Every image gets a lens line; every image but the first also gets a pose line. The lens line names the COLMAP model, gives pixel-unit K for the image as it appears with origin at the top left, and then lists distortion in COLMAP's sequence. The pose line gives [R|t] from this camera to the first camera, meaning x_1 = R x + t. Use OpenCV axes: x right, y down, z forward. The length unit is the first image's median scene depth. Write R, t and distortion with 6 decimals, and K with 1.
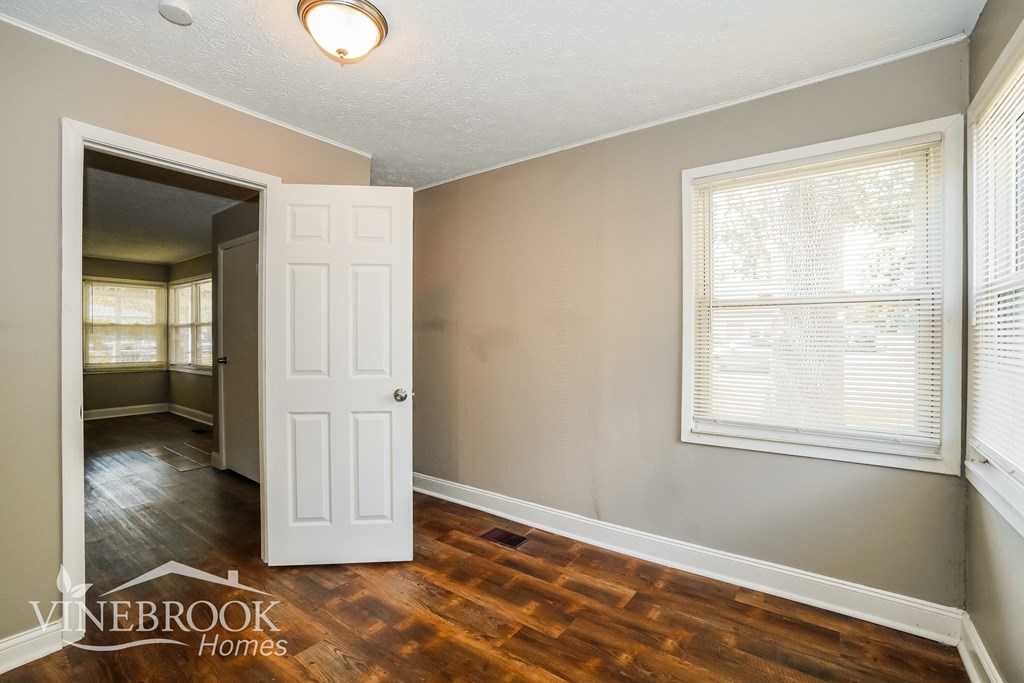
lens RADIAL K [[448.9, 0, 506.1], [0, 448.9, 344.5], [0, 0, 1]] dist [-0.059445, 0.022915]
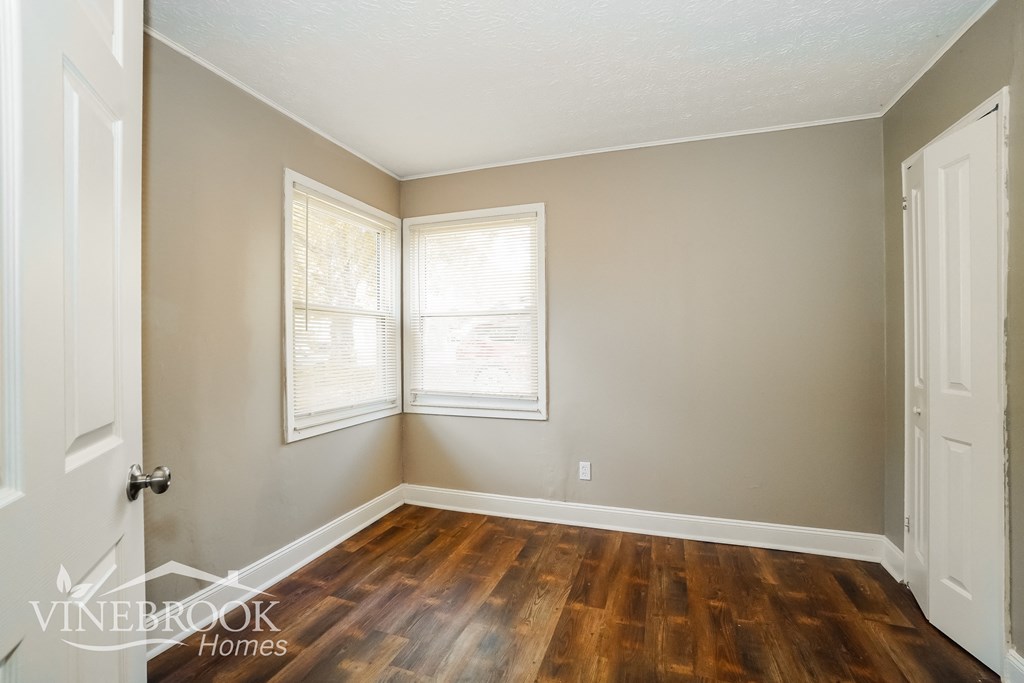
lens RADIAL K [[448.9, 0, 506.1], [0, 448.9, 344.5], [0, 0, 1]] dist [-0.059445, 0.022915]
pose [[-0.296615, -0.000269, 0.954997, -0.809846], [0.008859, 0.999956, 0.003033, 0.002331], [-0.954956, 0.009360, -0.296599, 0.977530]]
